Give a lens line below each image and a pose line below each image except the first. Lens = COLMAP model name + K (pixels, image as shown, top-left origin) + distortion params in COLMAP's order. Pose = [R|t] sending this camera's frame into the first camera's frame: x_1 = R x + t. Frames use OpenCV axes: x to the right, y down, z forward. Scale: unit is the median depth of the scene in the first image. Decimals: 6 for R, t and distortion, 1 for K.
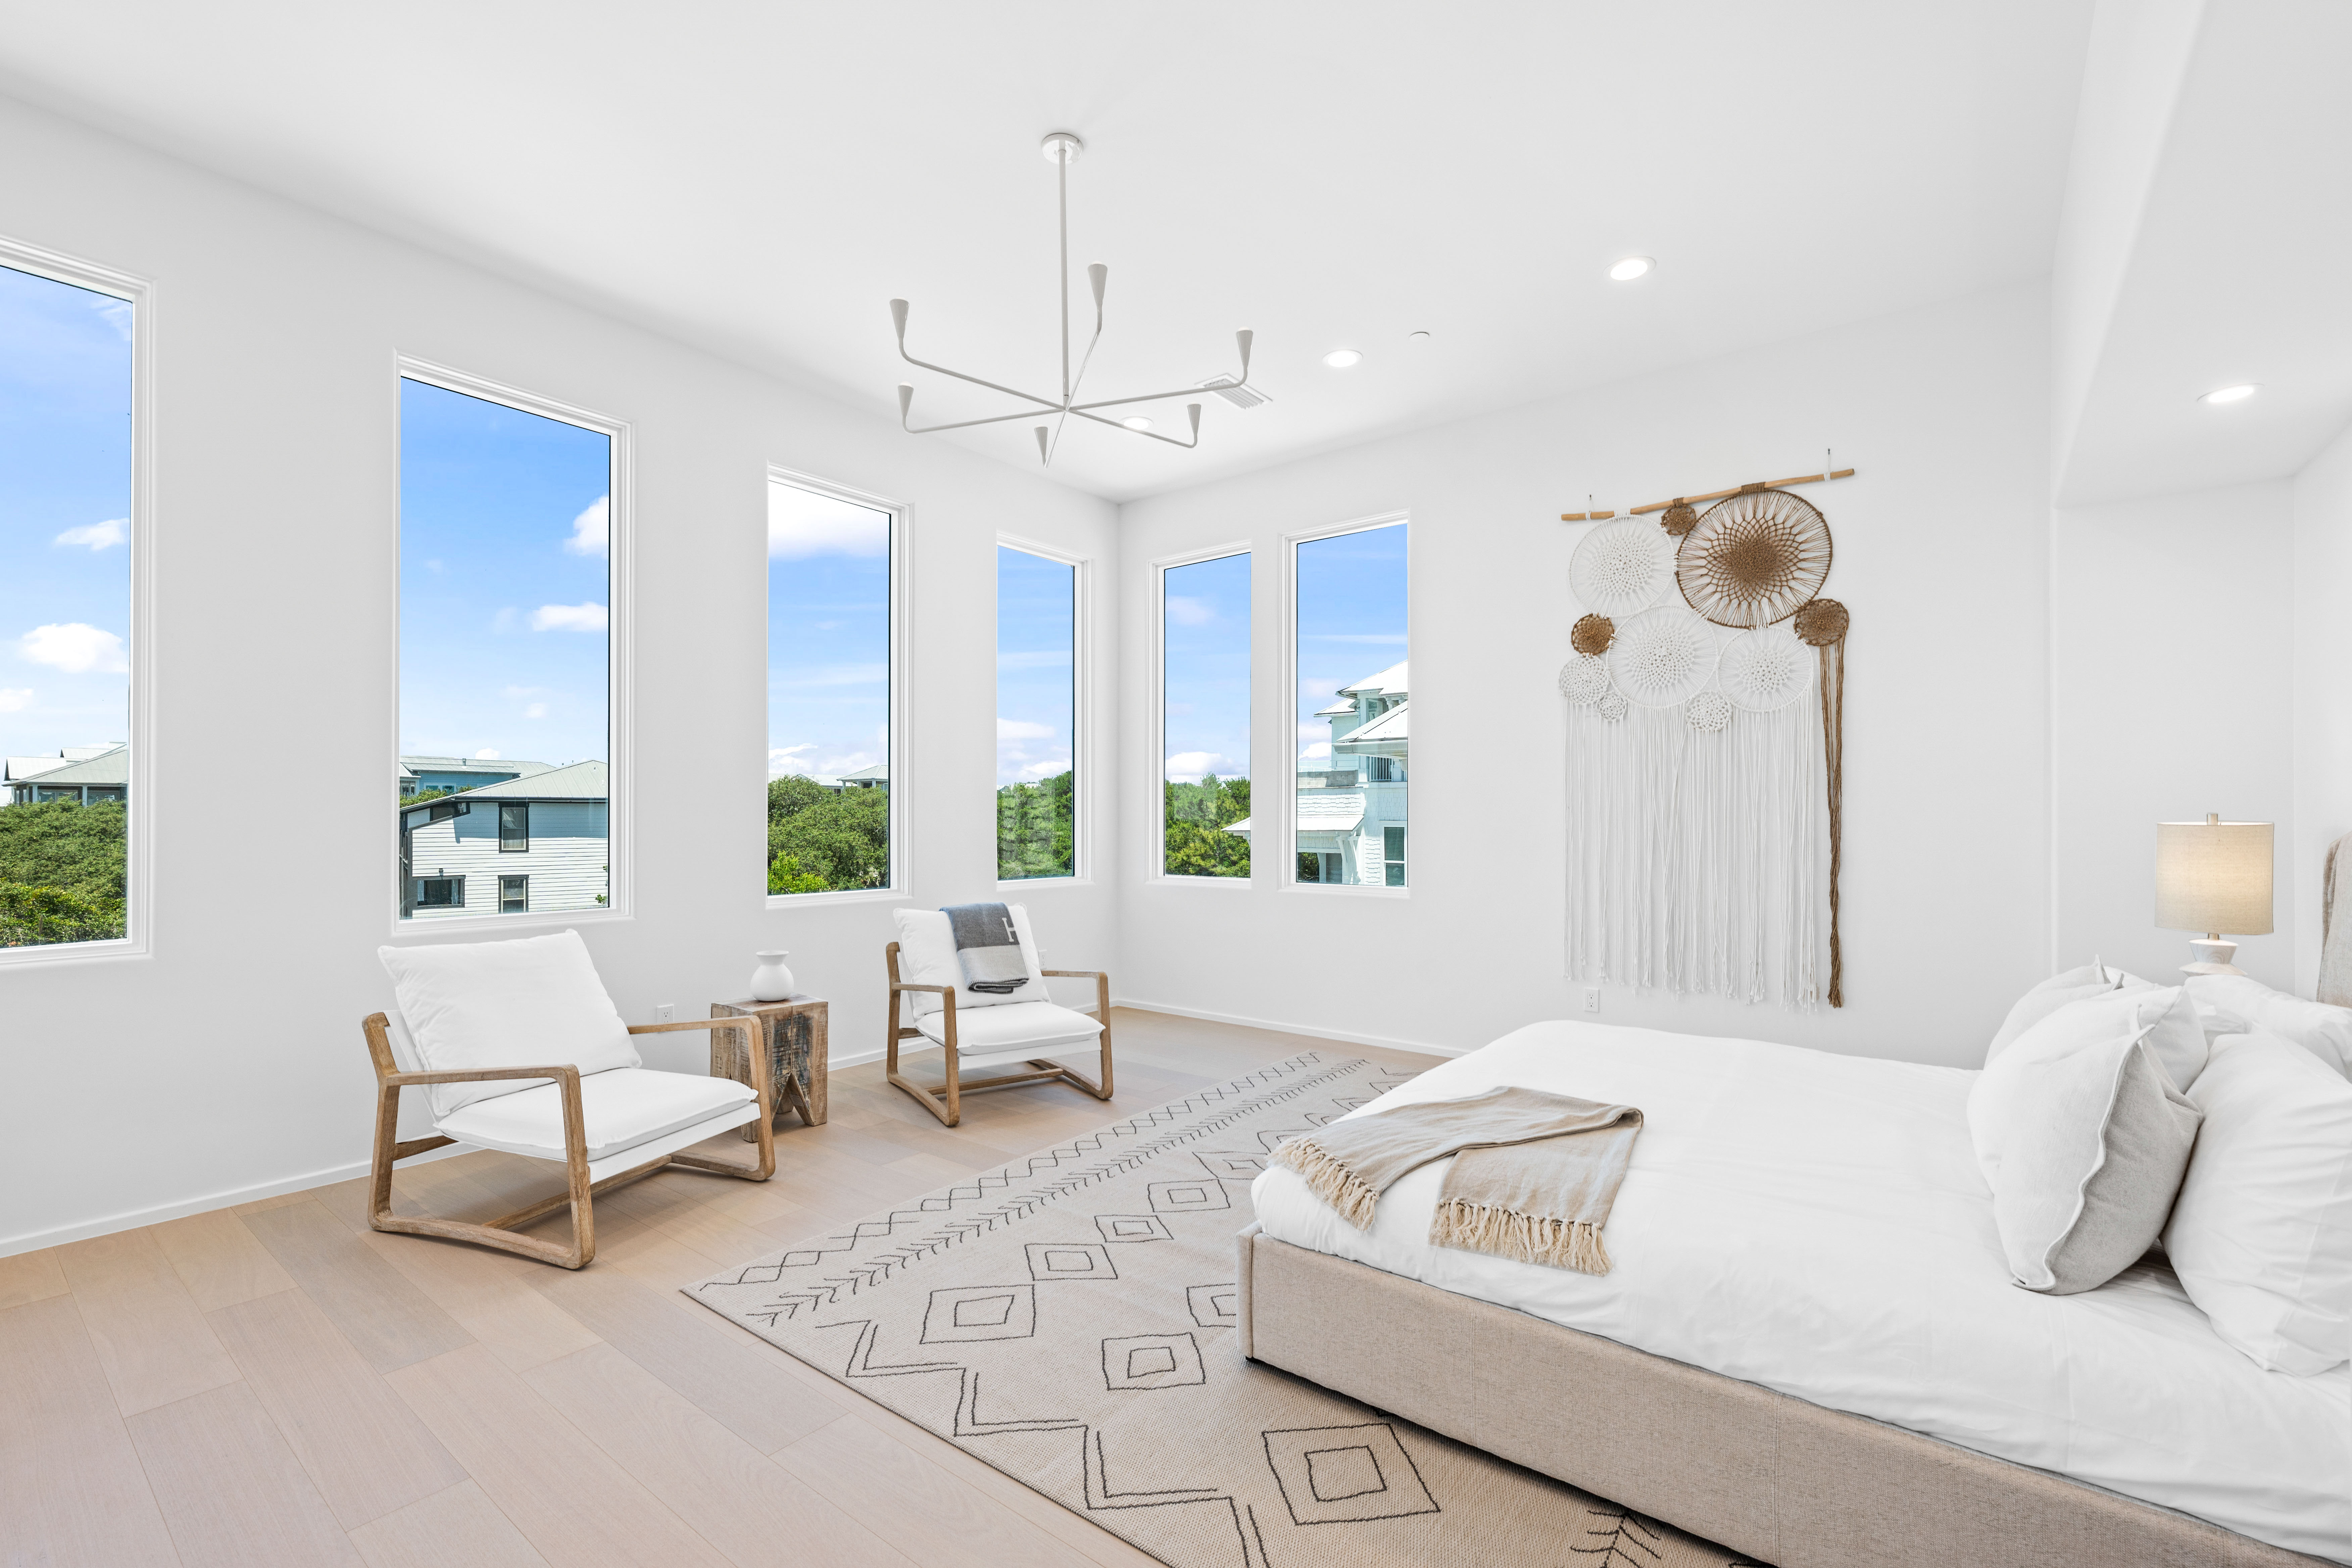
lens RADIAL K [[1012.4, 0, 1190.6], [0, 1012.4, 815.7], [0, 0, 1]] dist [0.000806, 0.000035]
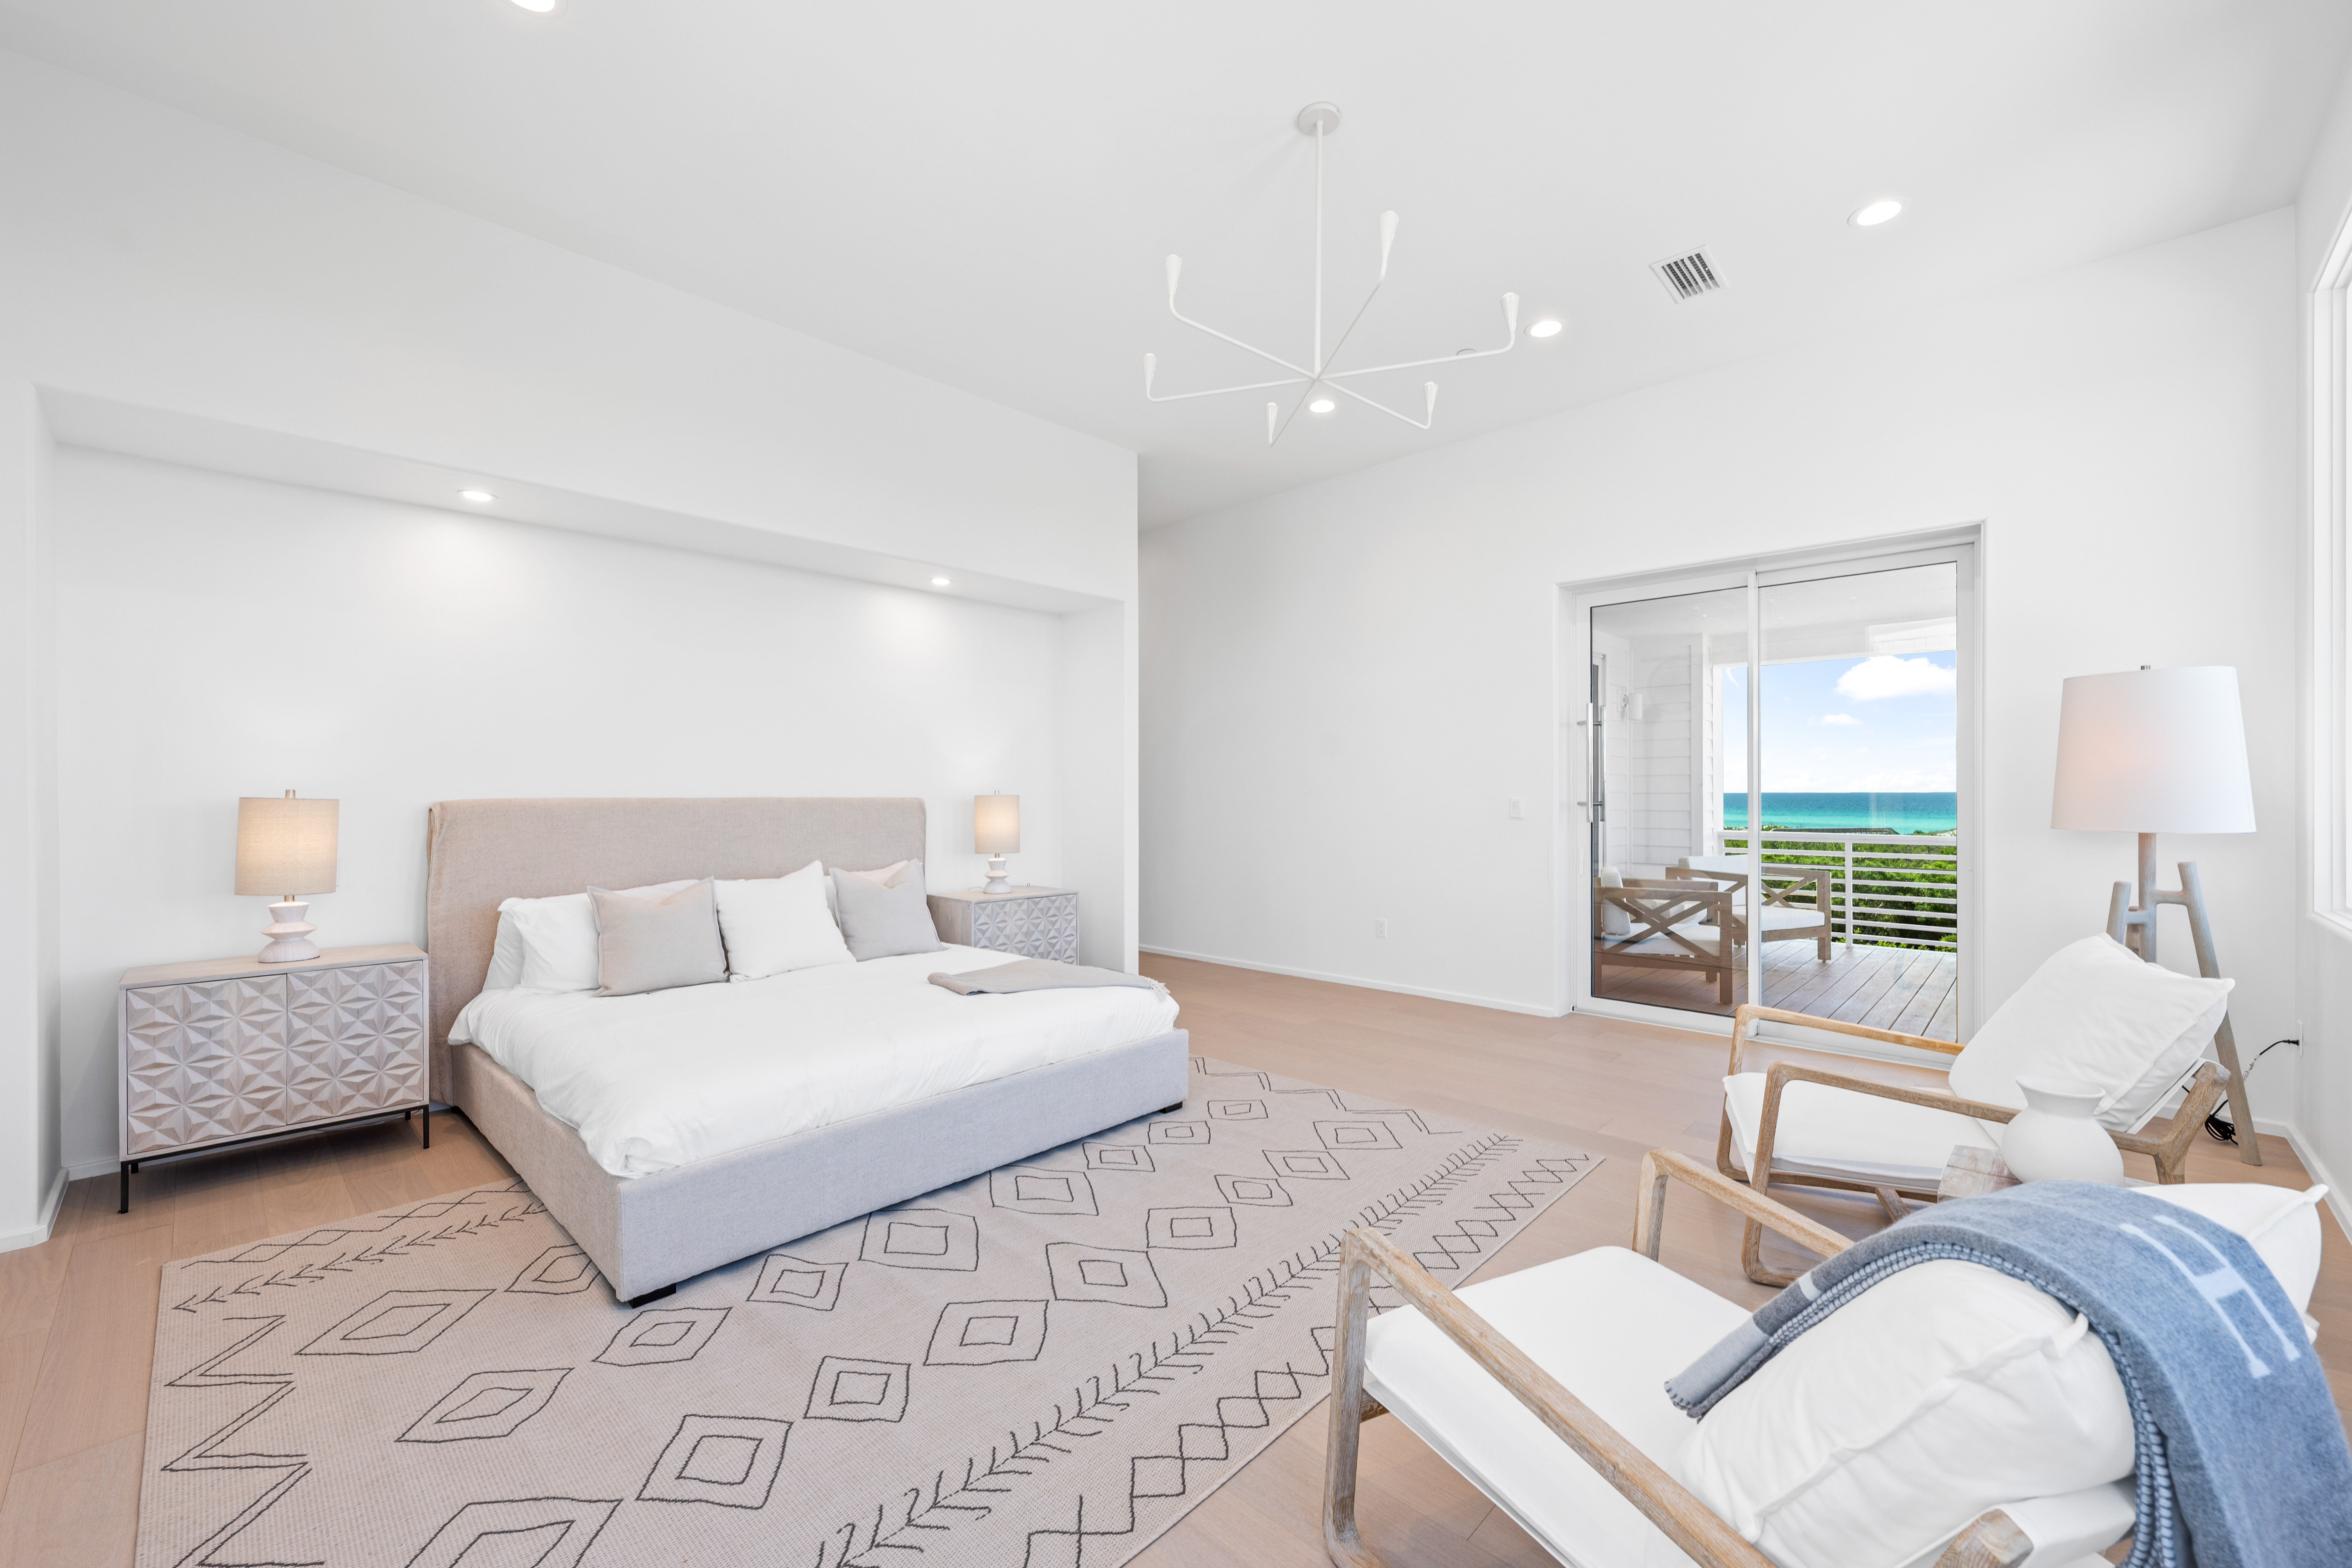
lens RADIAL K [[936.3, 0, 1178.8], [0, 936.3, 797.3], [0, 0, 1]] dist [-0.000684, -0.000009]
pose [[-0.993508, 0.002477, 0.113731, -0.088744], [0.003094, 0.999981, 0.005250, 0.003442], [-0.113716, 0.005568, -0.993498, 1.886543]]
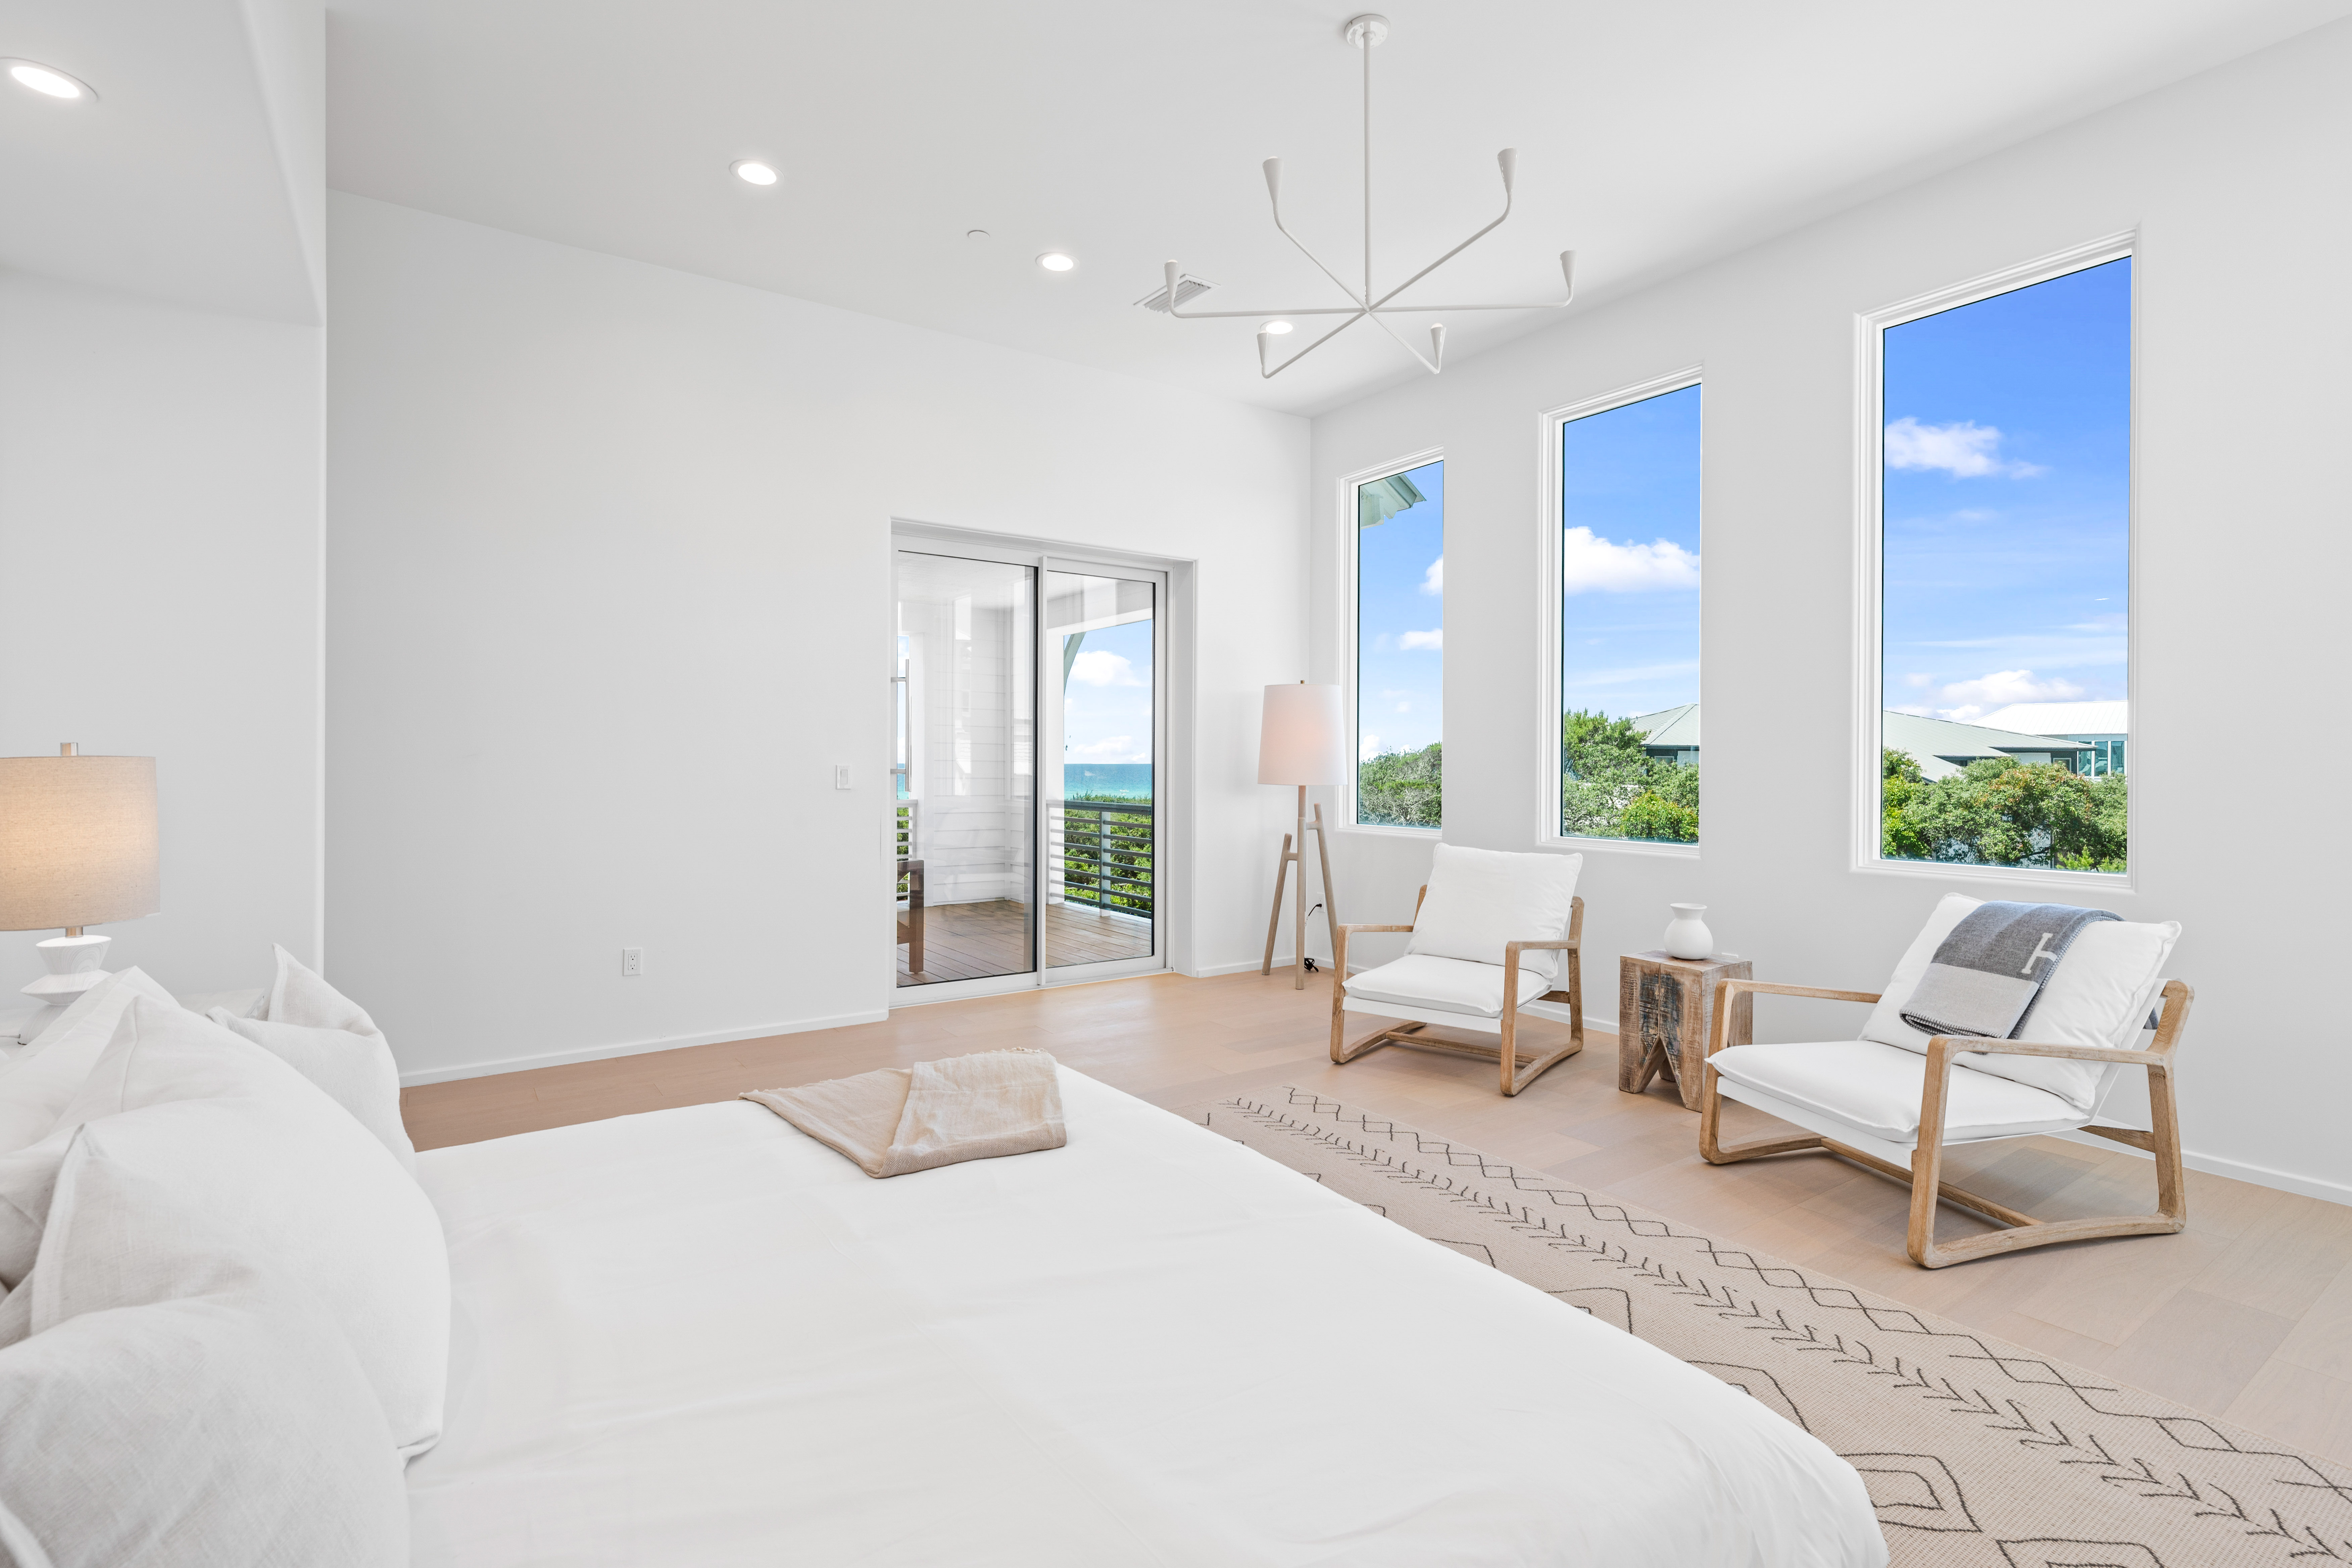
lens RADIAL K [[1087.8, 0, 1176.0], [0, 1087.8, 765.5], [0, 0, 1]] dist [0.000351, 0.000710]
pose [[-0.310555, 0.002929, -0.950551, 0.857977], [-0.004854, 0.999977, 0.004667, 0.007275], [0.950543, 0.006063, -0.310534, 1.116628]]
